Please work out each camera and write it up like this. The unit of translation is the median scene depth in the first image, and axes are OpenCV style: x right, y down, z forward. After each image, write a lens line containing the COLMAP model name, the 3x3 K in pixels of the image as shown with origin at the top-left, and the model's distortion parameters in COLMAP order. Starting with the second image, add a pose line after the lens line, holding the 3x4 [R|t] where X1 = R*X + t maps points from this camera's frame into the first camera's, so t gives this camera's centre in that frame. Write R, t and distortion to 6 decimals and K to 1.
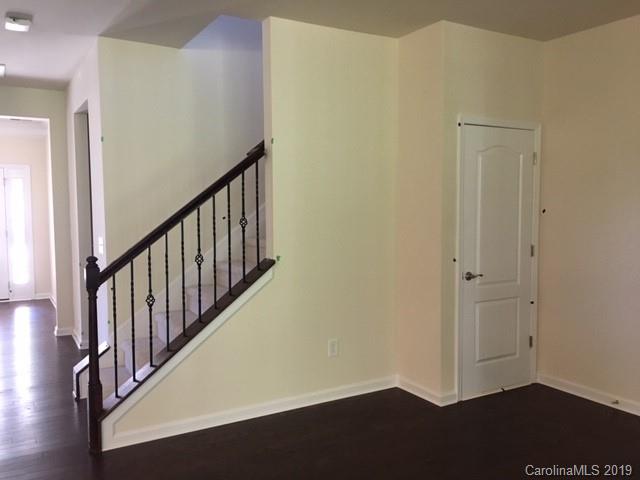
lens RADIAL K [[551.9, 0, 320.0], [0, 551.9, 240.0], [0, 0, 1]] dist [0.083333, -0.130659]
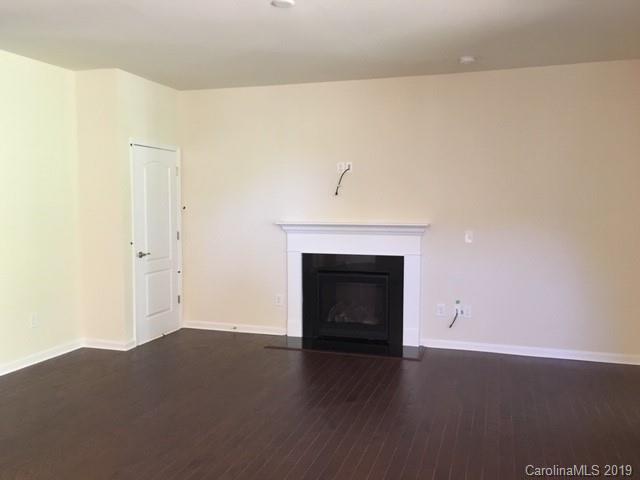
lens RADIAL K [[551.9, 0, 320.0], [0, 551.9, 240.0], [0, 0, 1]] dist [0.083333, -0.130659]
pose [[0.748103, -0.038396, 0.662471, -0.308807], [0.035497, 0.999211, 0.017828, 0.019218], [-0.662633, 0.010179, 0.748875, -0.327263]]
